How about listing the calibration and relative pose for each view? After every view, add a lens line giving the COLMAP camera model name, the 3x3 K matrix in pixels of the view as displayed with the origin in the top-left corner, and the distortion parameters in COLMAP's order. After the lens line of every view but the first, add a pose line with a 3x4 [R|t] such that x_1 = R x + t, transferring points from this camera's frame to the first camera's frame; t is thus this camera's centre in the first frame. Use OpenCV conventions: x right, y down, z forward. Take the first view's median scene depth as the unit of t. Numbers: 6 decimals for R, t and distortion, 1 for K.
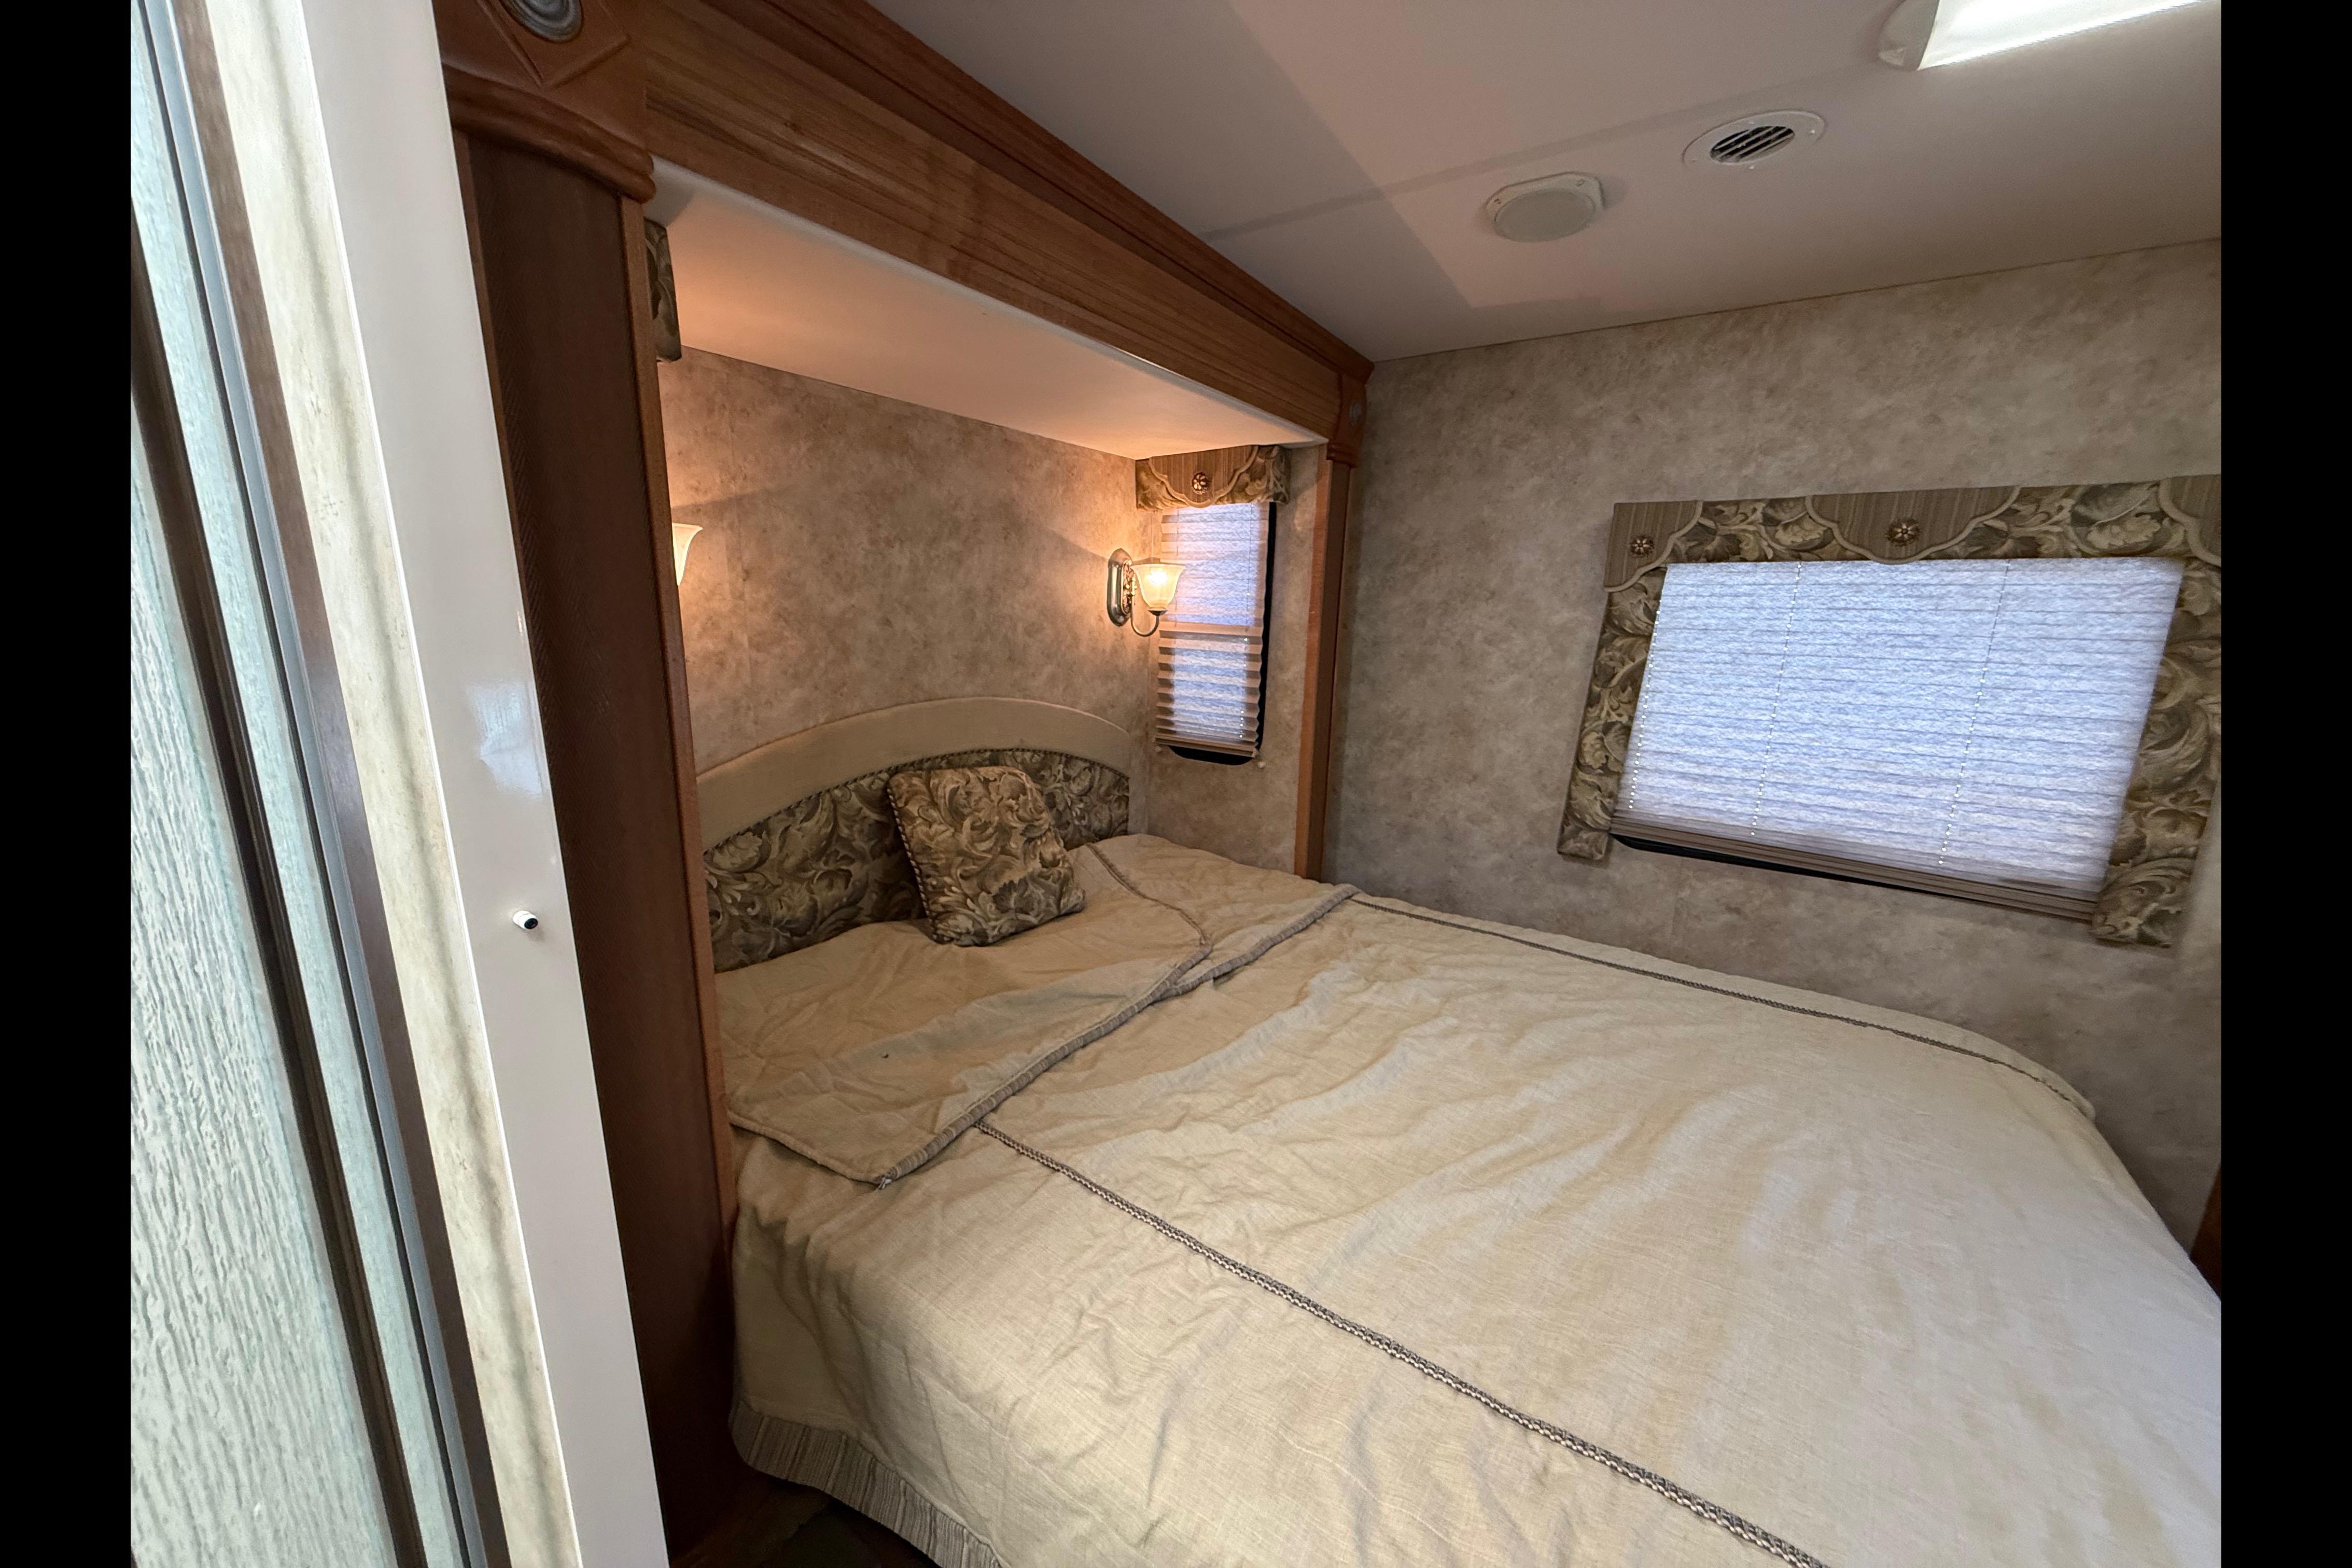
lens RADIAL K [[842.6, 0, 1173.9], [0, 842.6, 788.8], [0, 0, 1]] dist [0.000291, -0.000190]
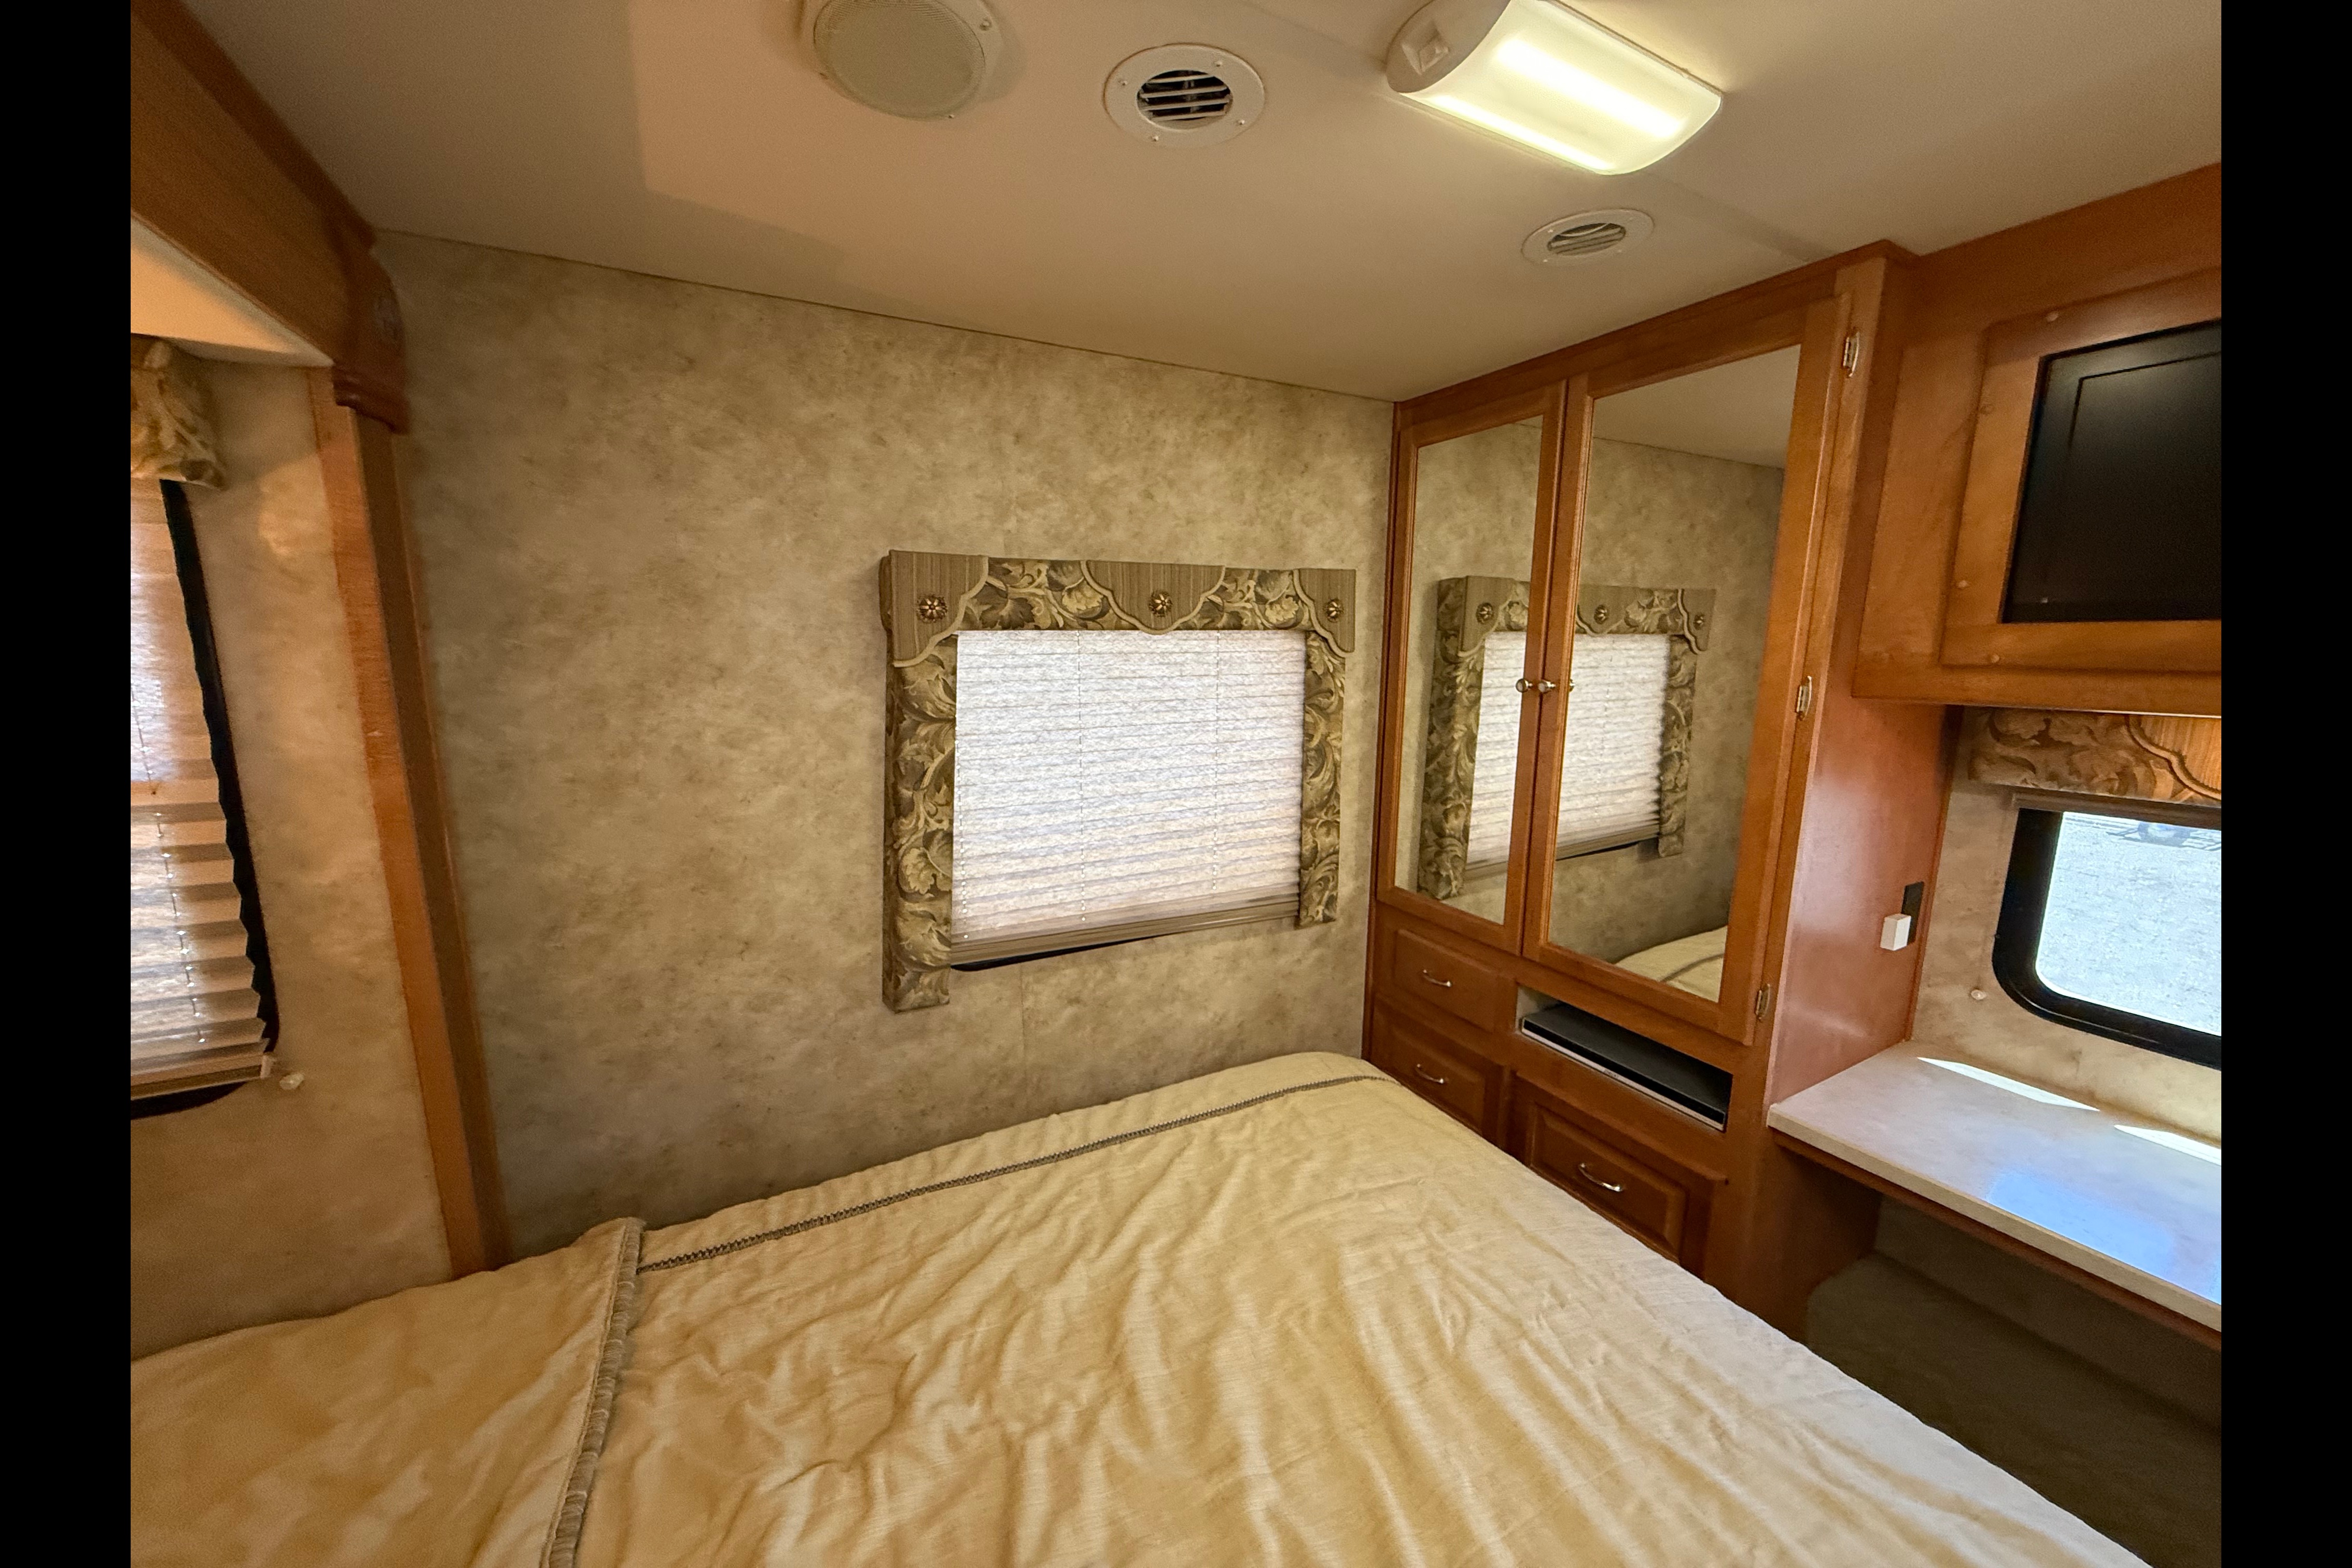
lens RADIAL K [[837.4, 0, 1171.6], [0, 837.4, 789.3], [0, 0, 1]] dist [0.001603, 0.000224]
pose [[0.471460, -0.178152, 0.863706, -0.036586], [0.193277, 0.976446, 0.095904, -0.157804], [-0.860447, 0.121720, 0.494788, 0.451854]]
